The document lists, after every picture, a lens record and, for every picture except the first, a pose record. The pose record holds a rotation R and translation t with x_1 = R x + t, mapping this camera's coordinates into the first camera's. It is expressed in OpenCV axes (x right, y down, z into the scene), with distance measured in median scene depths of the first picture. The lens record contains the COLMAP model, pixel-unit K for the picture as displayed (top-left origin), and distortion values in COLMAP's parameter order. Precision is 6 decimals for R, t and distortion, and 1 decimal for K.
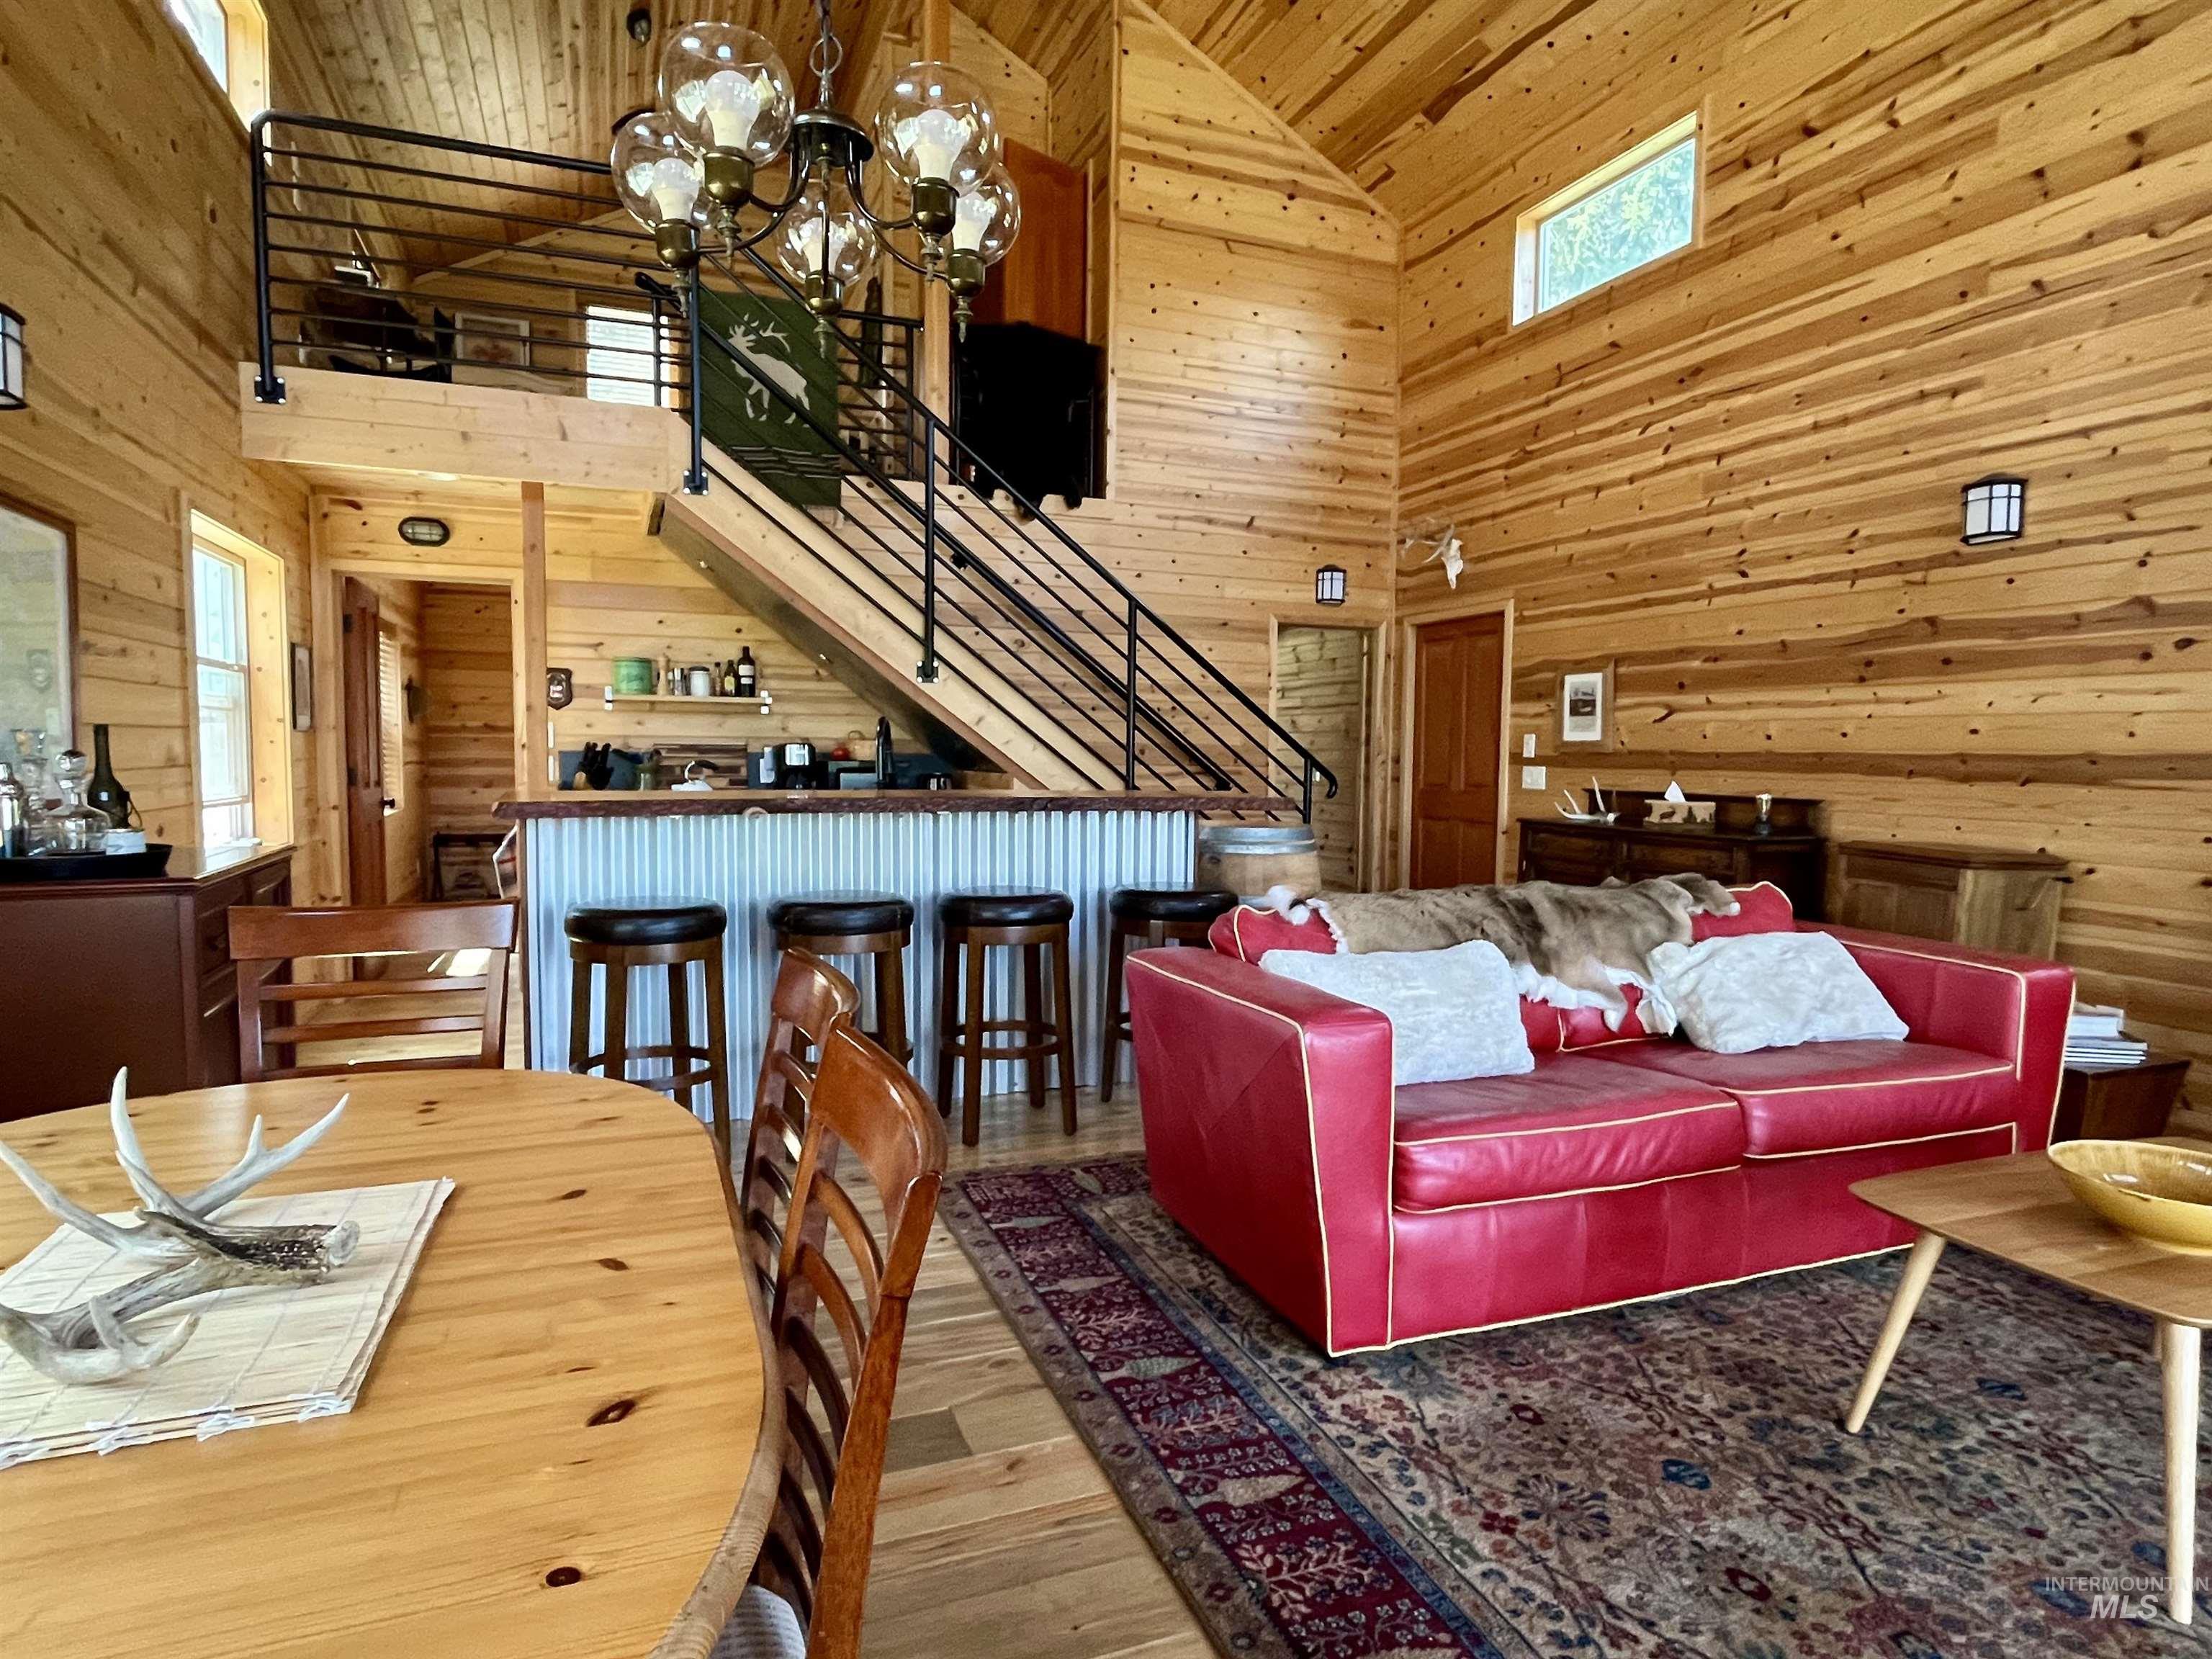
lens RADIAL K [[1215.7, 0, 1109.9], [0, 1215.7, 830.4], [0, 0, 1]] dist [-0.000544, -0.001600]
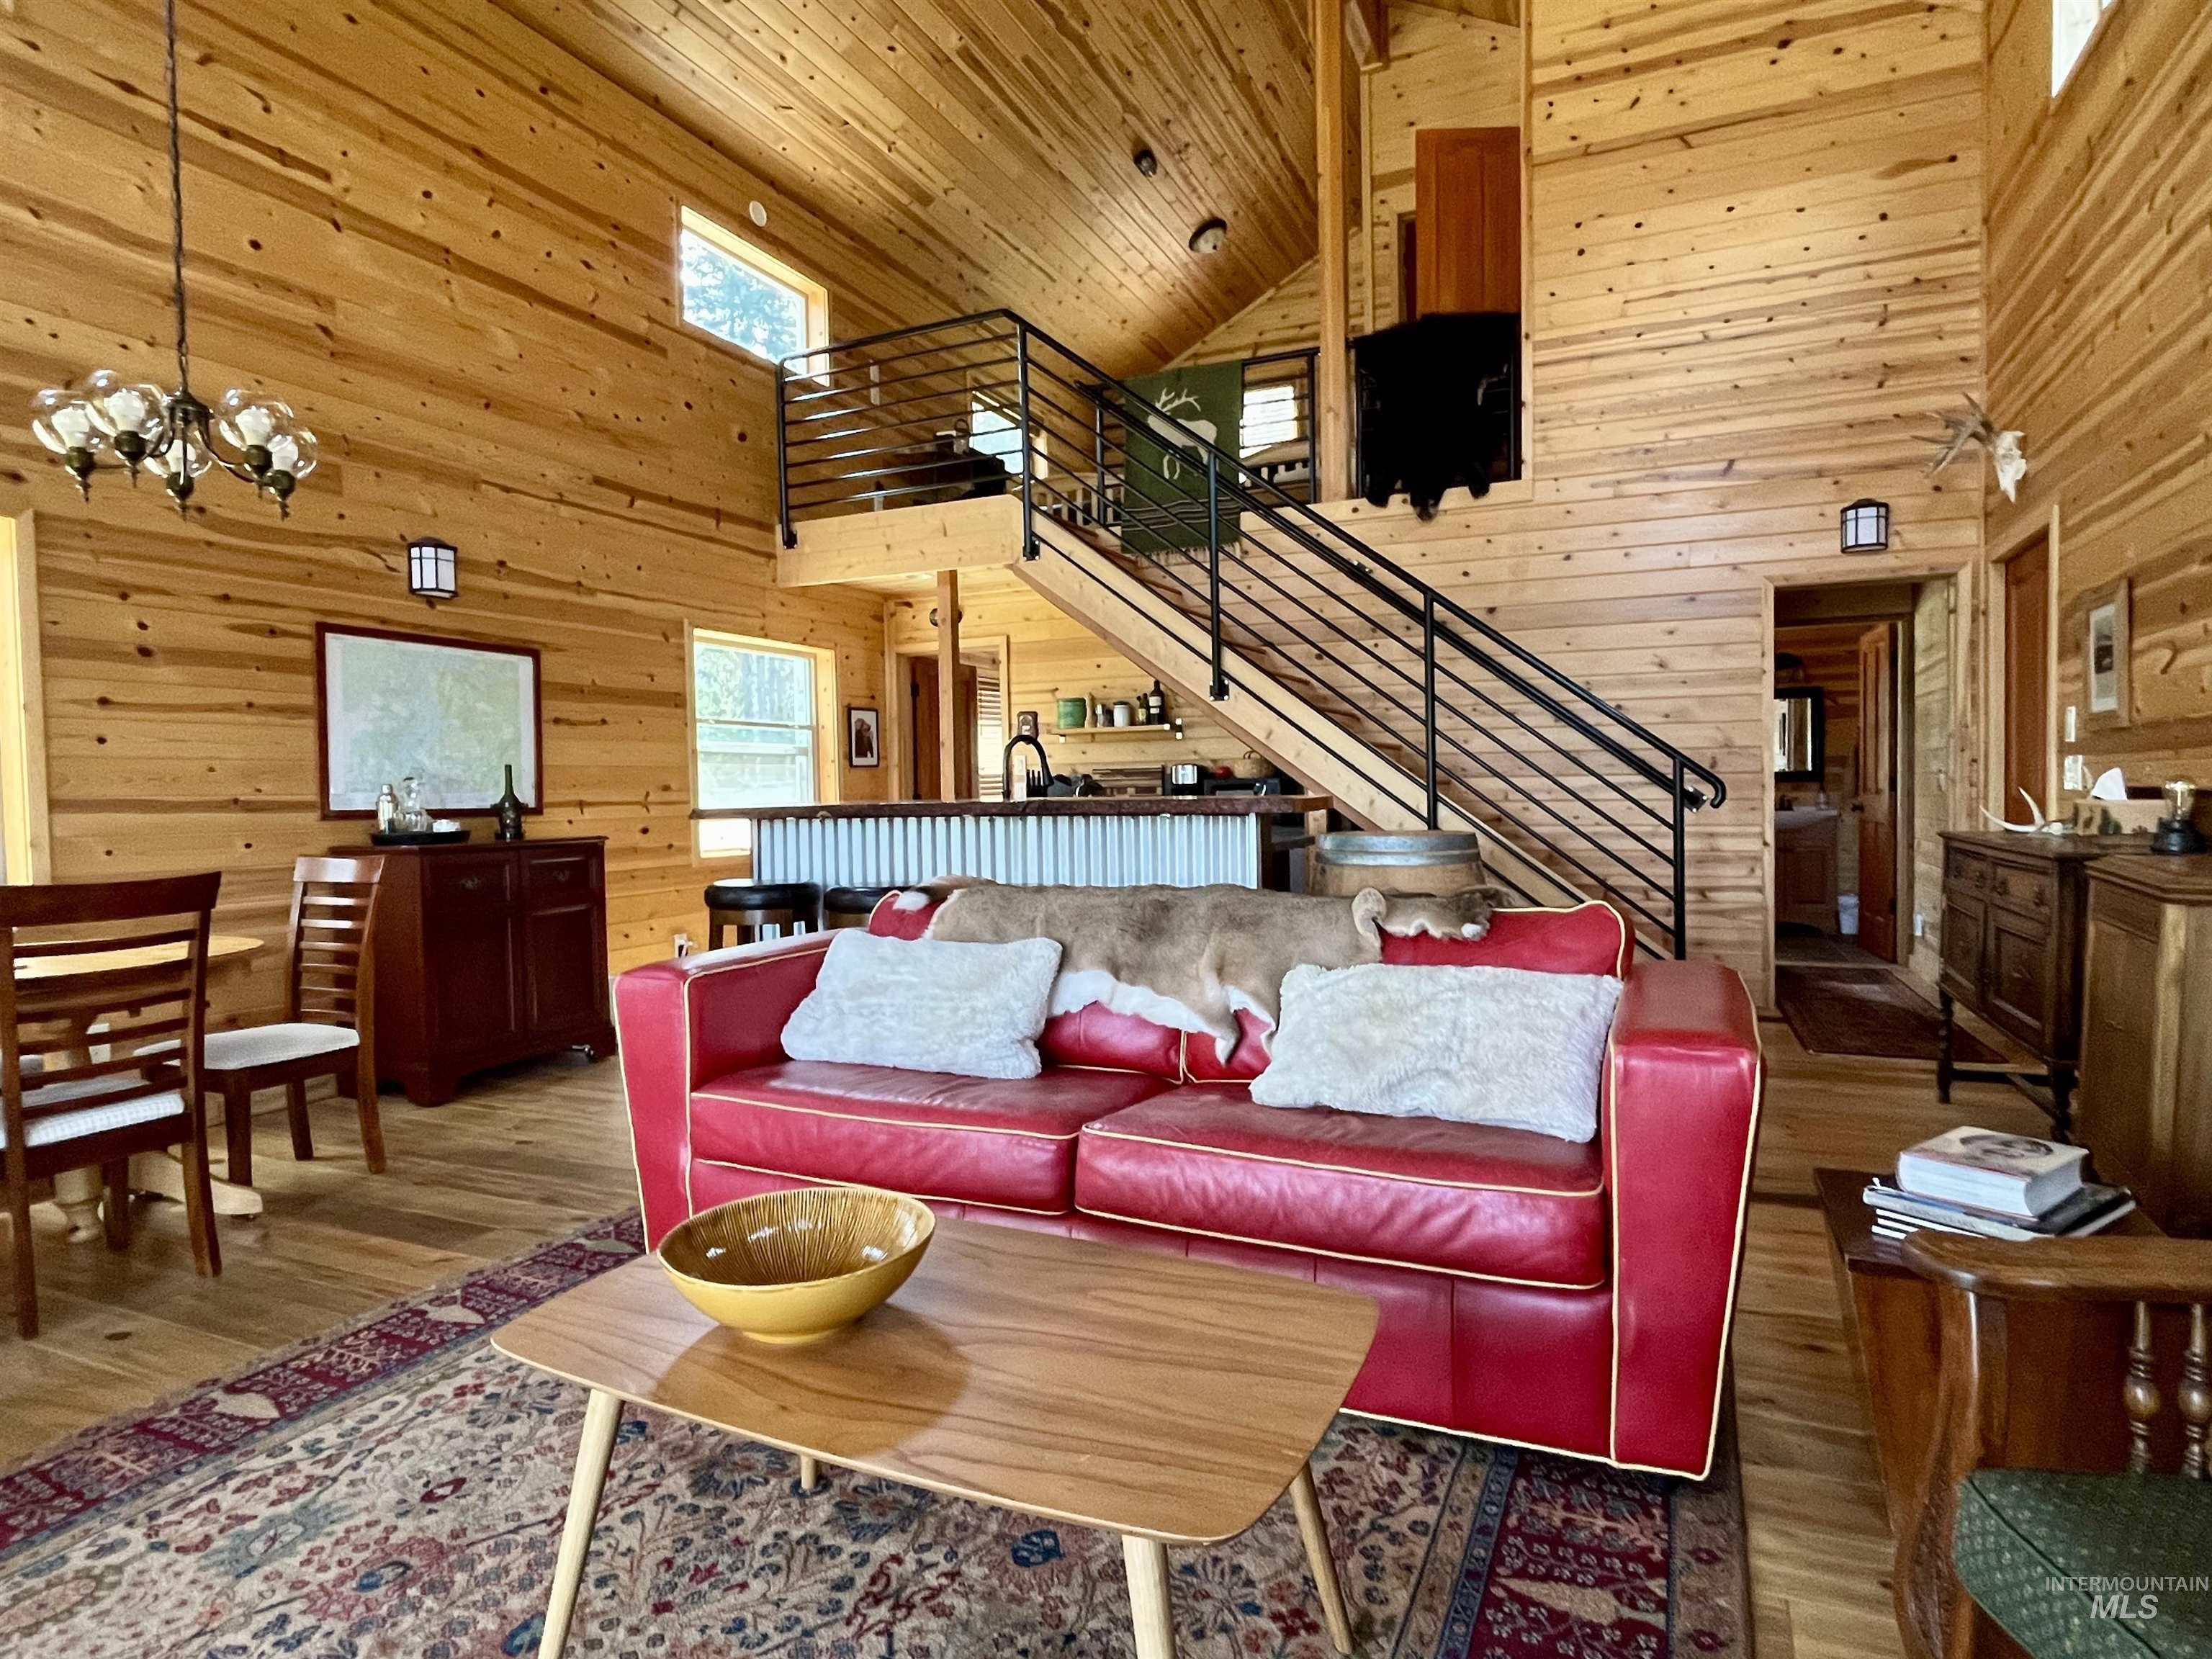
lens RADIAL K [[1215.7, 0, 1108.8], [0, 1215.7, 832.2], [0, 0, 1]] dist [-0.000544, -0.001600]
pose [[0.695239, 0.000510, -0.718779, 0.501852], [-0.020835, 0.999594, -0.019443, 0.013386], [0.718477, 0.028493, 0.694967, 0.193461]]
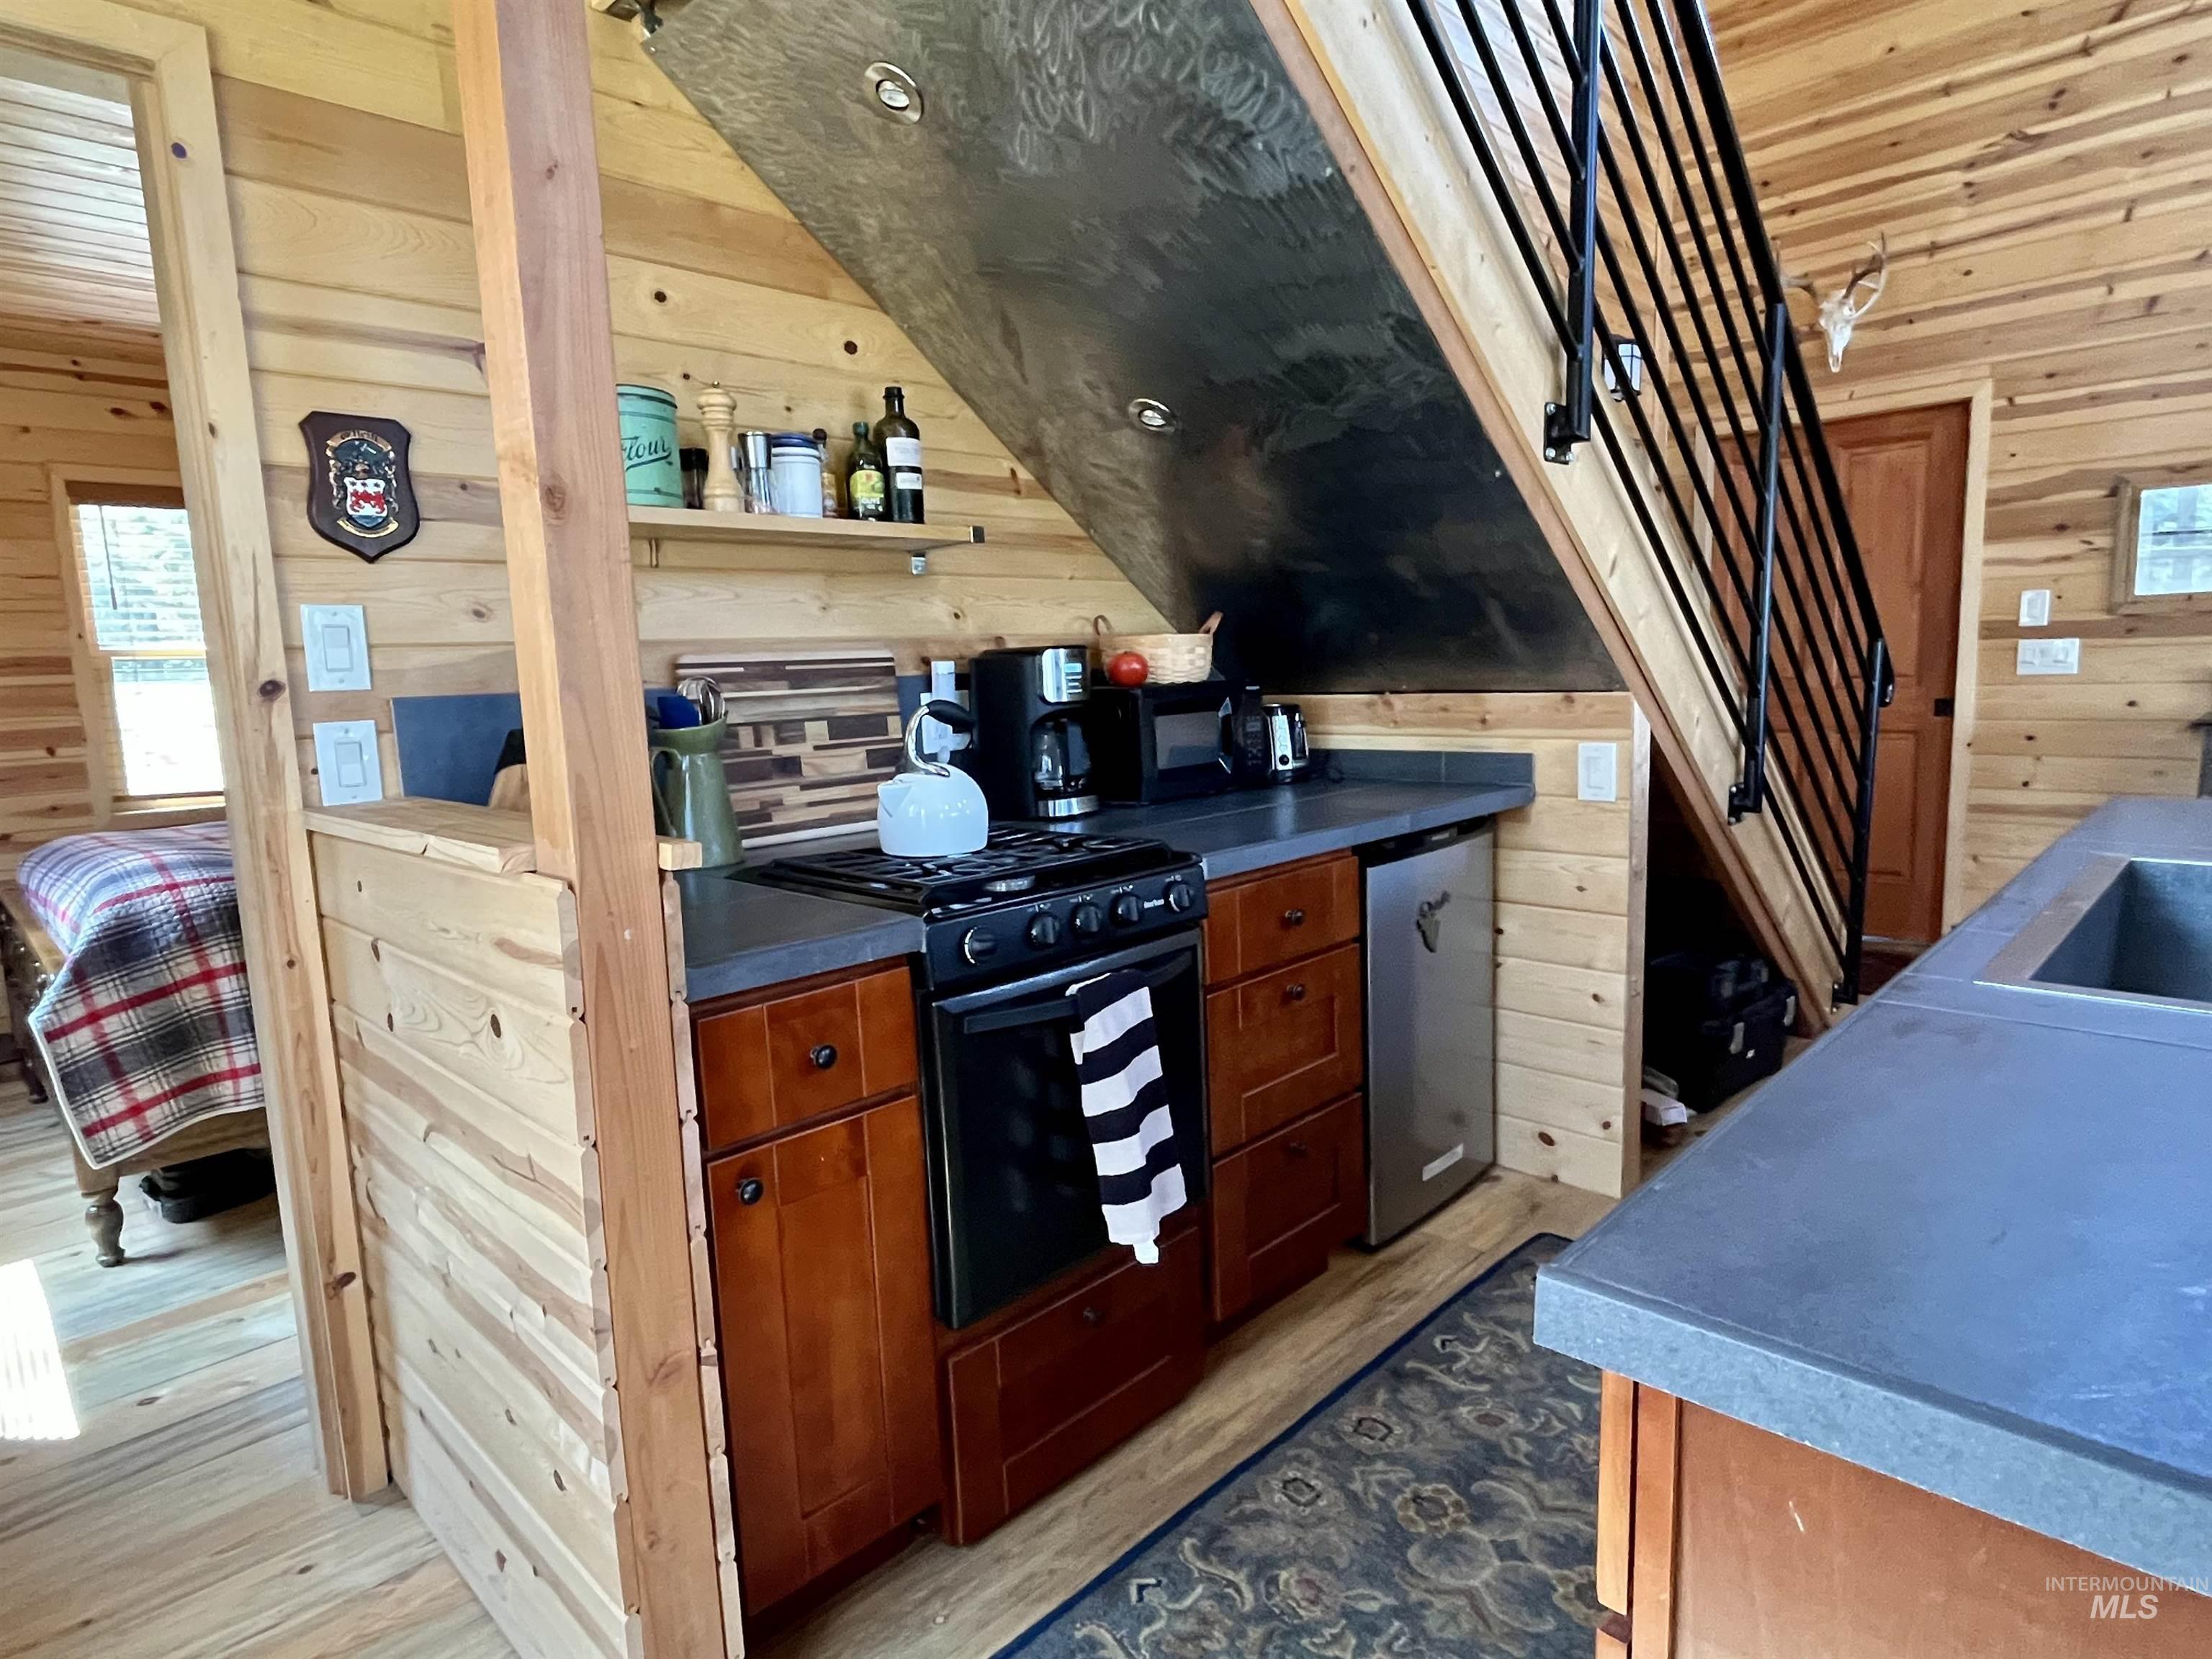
lens RADIAL K [[1215.7, 0, 1104.6], [0, 1215.7, 833.2], [0, 0, 1]] dist [-0.000544, -0.001600]
pose [[0.917089, -0.100407, 0.385832, -0.411838], [0.075261, 0.993968, 0.079776, -0.042943], [-0.391515, -0.044123, 0.919113, 0.653657]]
